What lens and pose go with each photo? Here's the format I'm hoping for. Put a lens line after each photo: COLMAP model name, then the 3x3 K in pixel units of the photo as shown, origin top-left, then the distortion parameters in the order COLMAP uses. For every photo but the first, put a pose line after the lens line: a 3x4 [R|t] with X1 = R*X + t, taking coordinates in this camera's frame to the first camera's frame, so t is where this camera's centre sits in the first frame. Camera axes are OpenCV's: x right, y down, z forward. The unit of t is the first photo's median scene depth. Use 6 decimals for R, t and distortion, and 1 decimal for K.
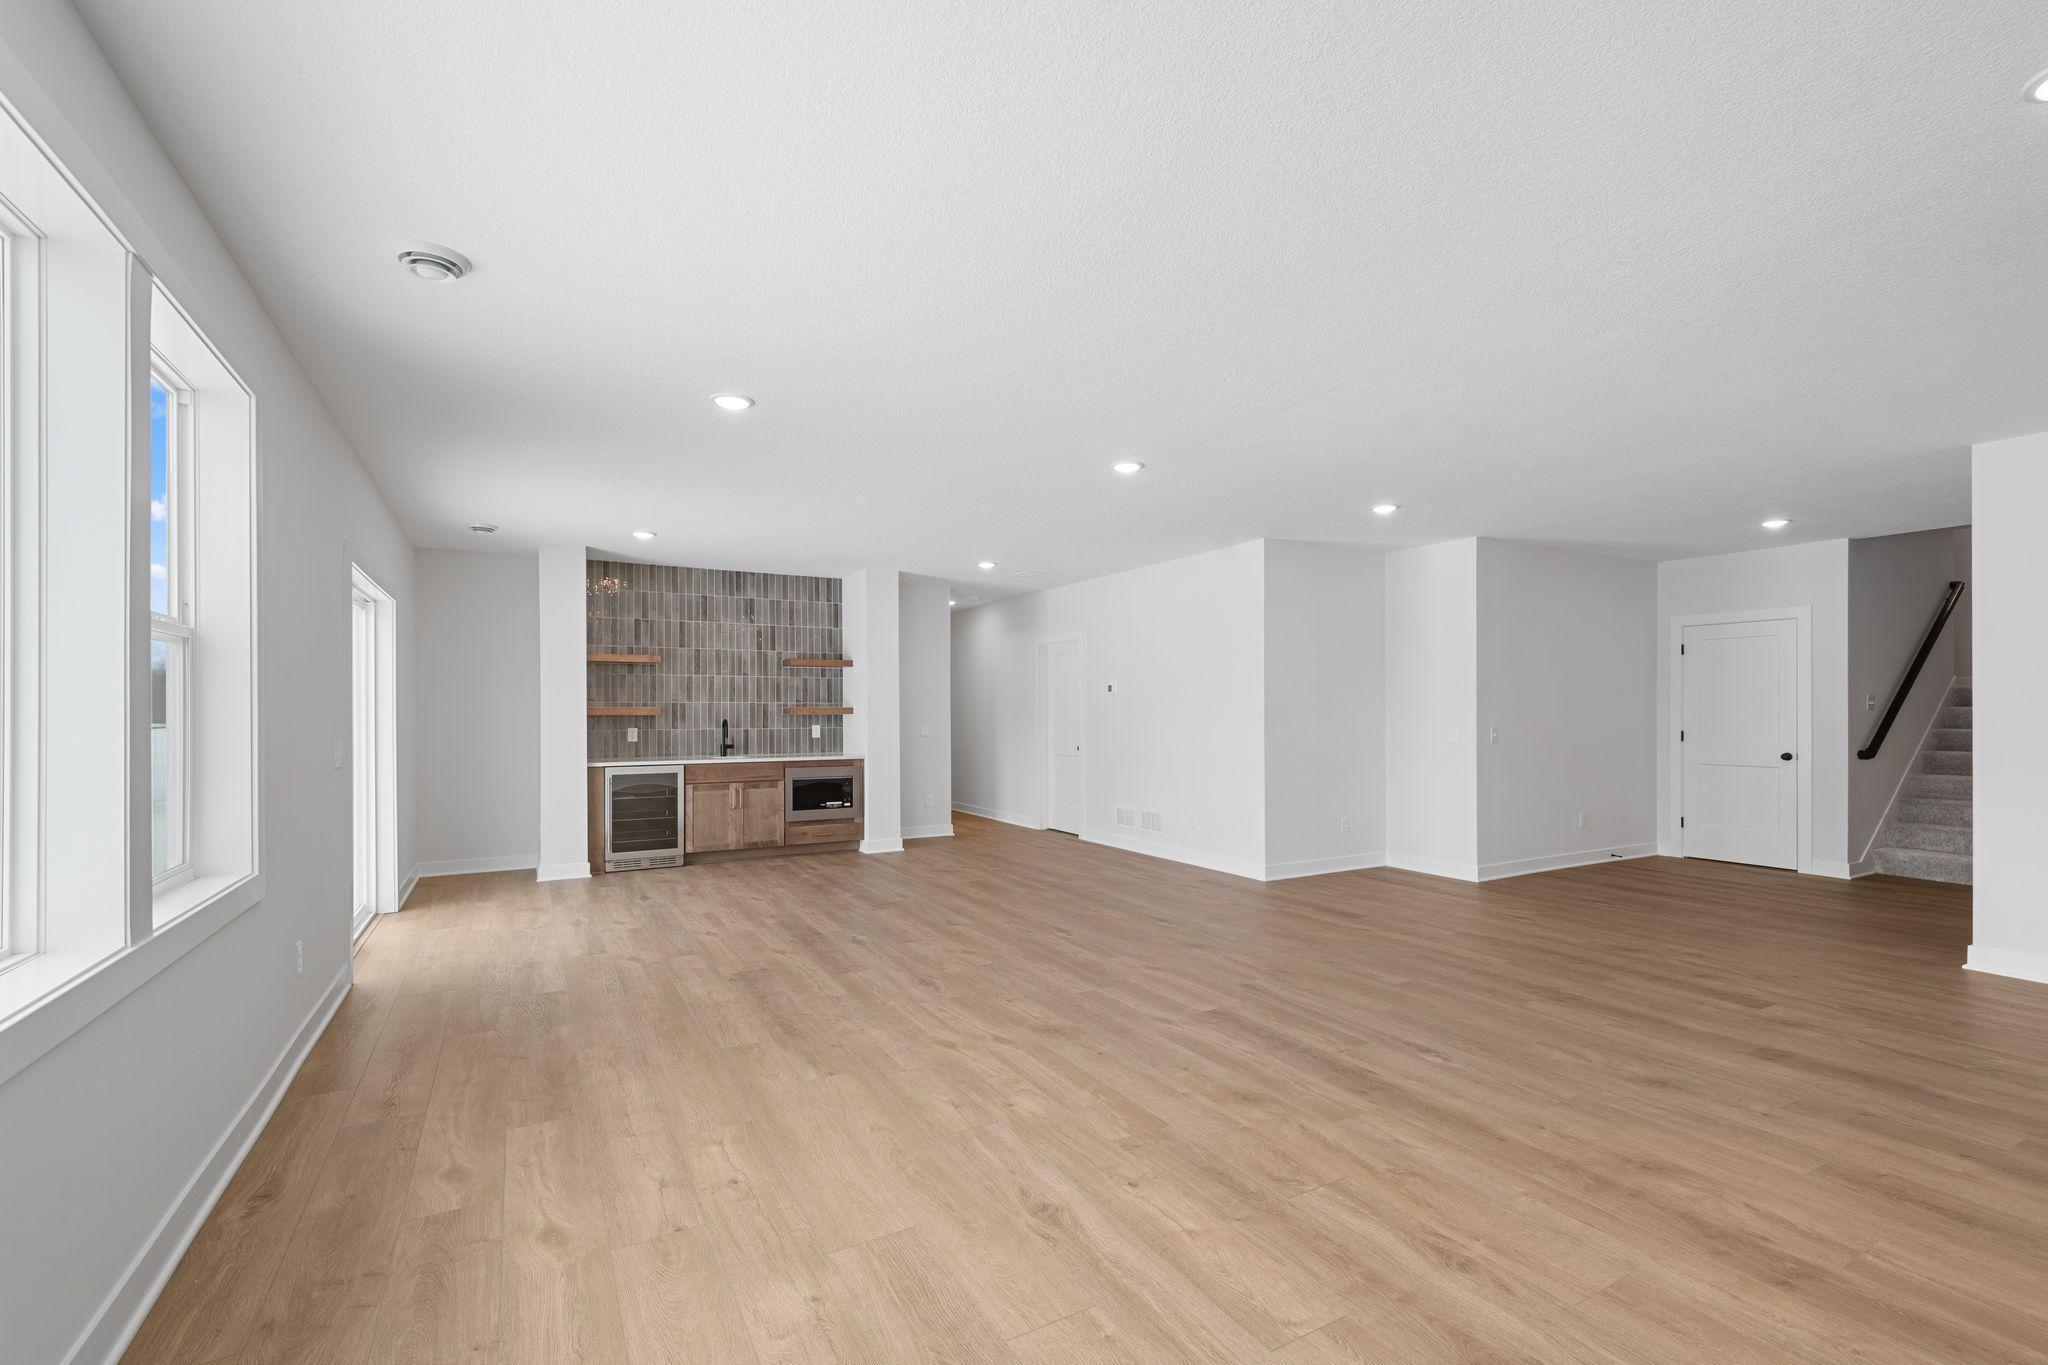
lens RADIAL K [[896.5, 0, 1020.1], [0, 896.5, 699.4], [0, 0, 1]] dist [0.014296, -0.001469]
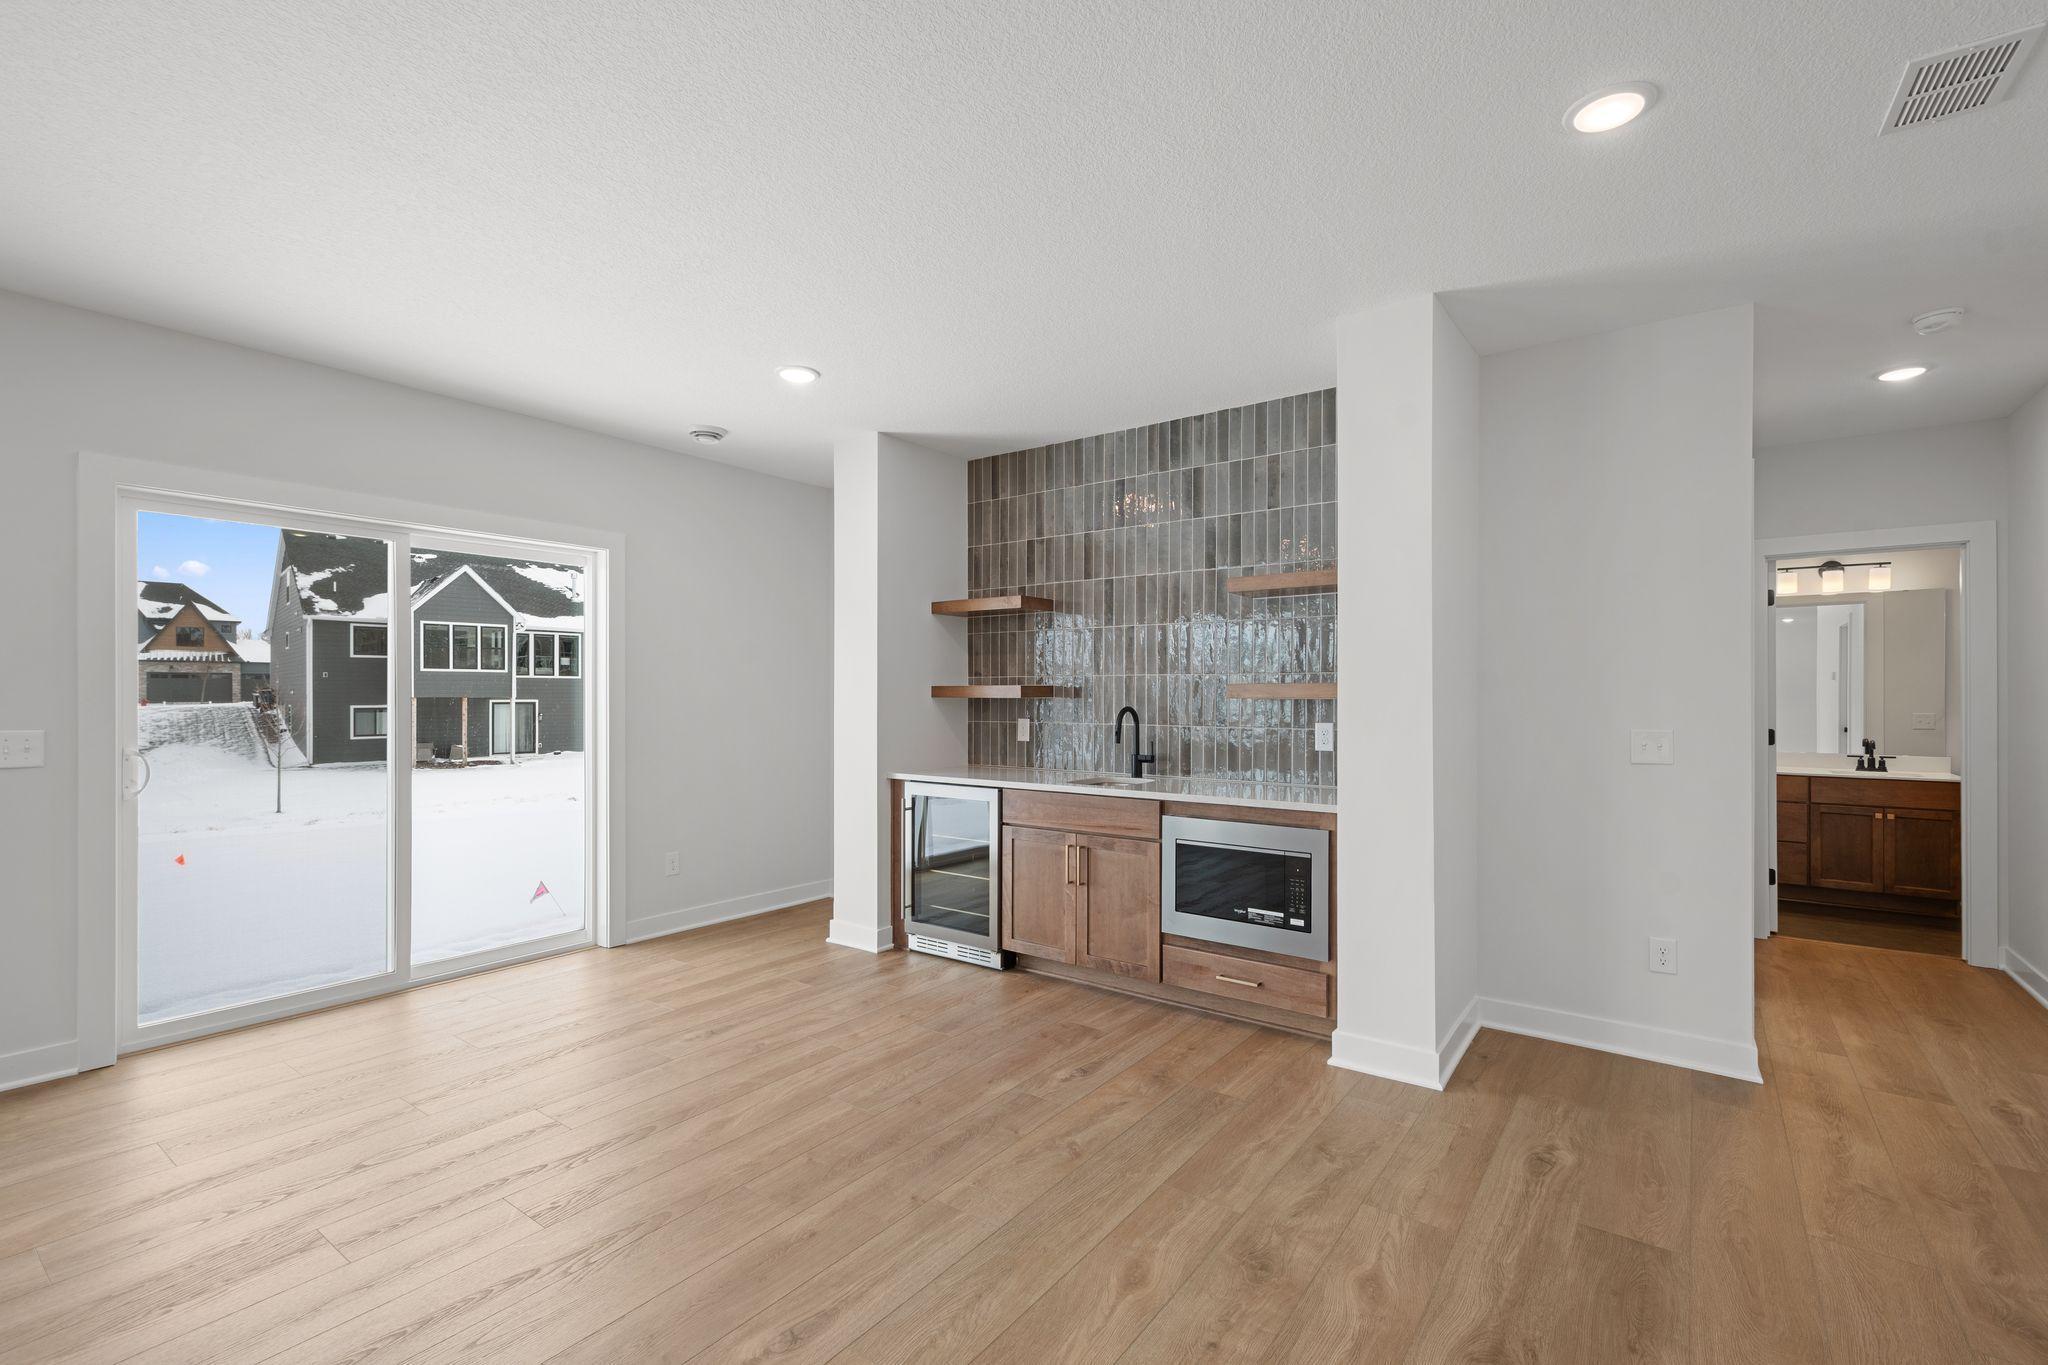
lens RADIAL K [[896.5, 0, 1020.4], [0, 896.5, 690.2], [0, 0, 1]] dist [0.014296, -0.001469]
pose [[0.430148, -0.004273, -0.902748, 0.116513], [0.009531, 0.999955, -0.000192, 0.012172], [0.902708, -0.008522, 0.430169, 0.713177]]
